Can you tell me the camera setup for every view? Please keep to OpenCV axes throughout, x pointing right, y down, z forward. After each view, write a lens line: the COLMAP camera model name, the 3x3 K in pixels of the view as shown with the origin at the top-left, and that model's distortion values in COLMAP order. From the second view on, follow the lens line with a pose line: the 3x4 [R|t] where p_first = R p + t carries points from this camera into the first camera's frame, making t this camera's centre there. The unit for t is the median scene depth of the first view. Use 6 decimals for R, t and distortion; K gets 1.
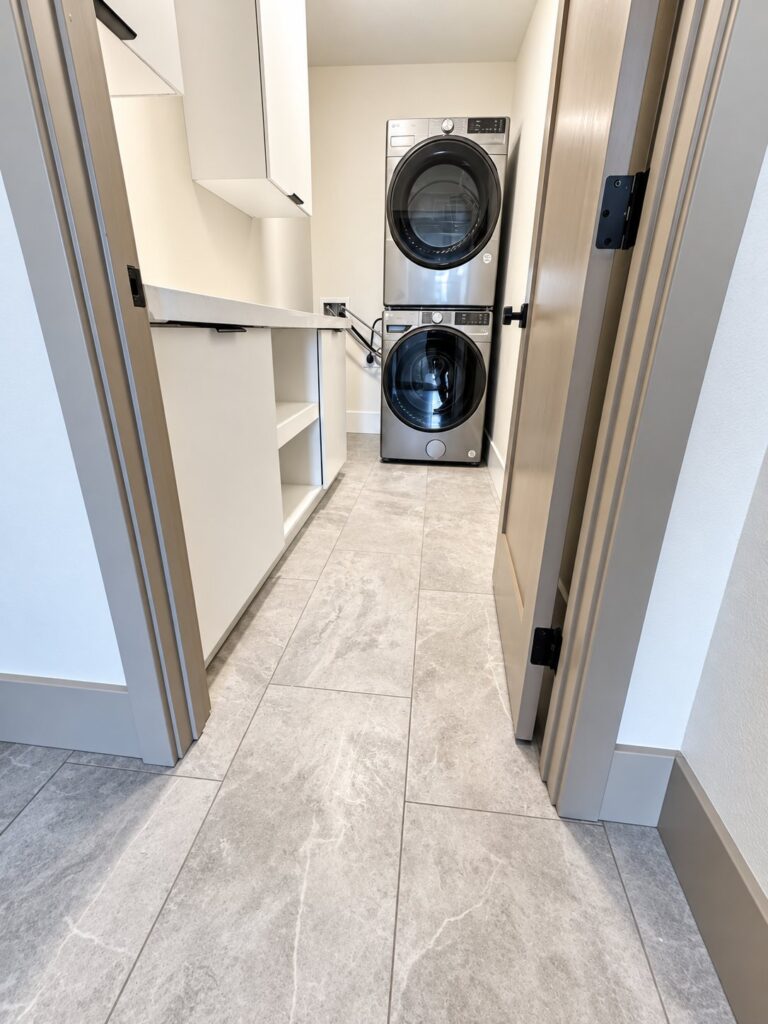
lens RADIAL K [[416.1, 0, 380.0], [0, 416.1, 508.1], [0, 0, 1]] dist [-0.023044, 0.000110]
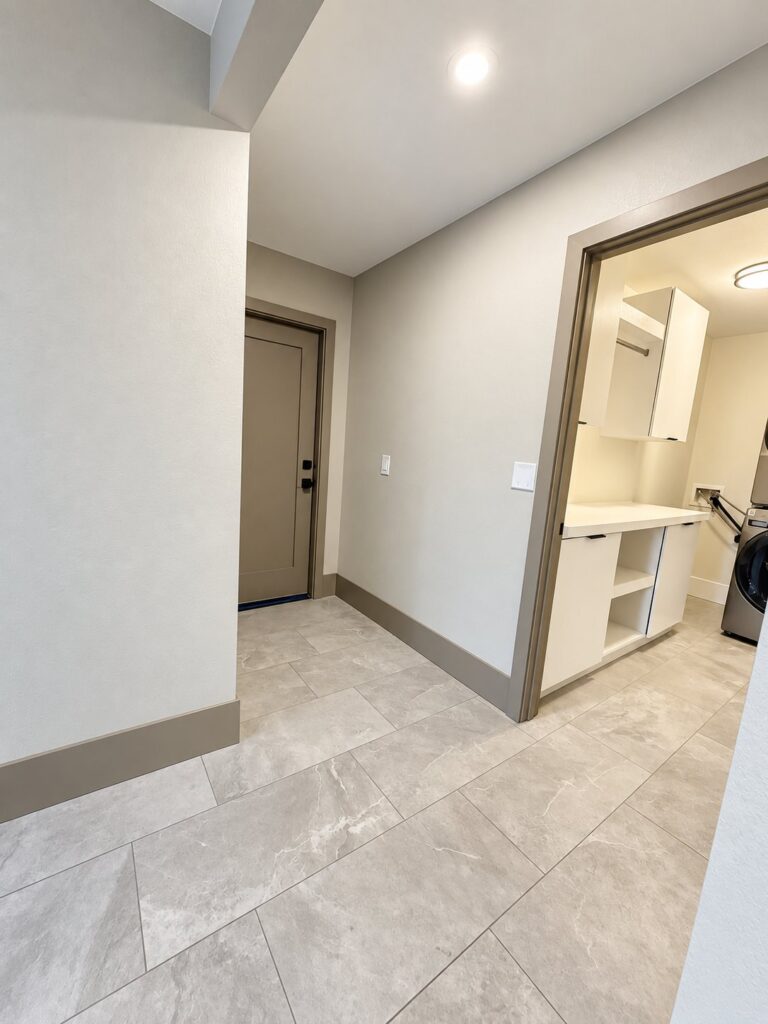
lens RADIAL K [[416.1, 0, 380.0], [0, 416.1, 508.1], [0, 0, 1]] dist [-0.023044, 0.000110]
pose [[0.663195, 0.135111, -0.736150, 0.293636], [-0.332407, 0.934415, -0.127964, 0.032310], [0.670580, 0.329567, 0.664611, -0.814546]]
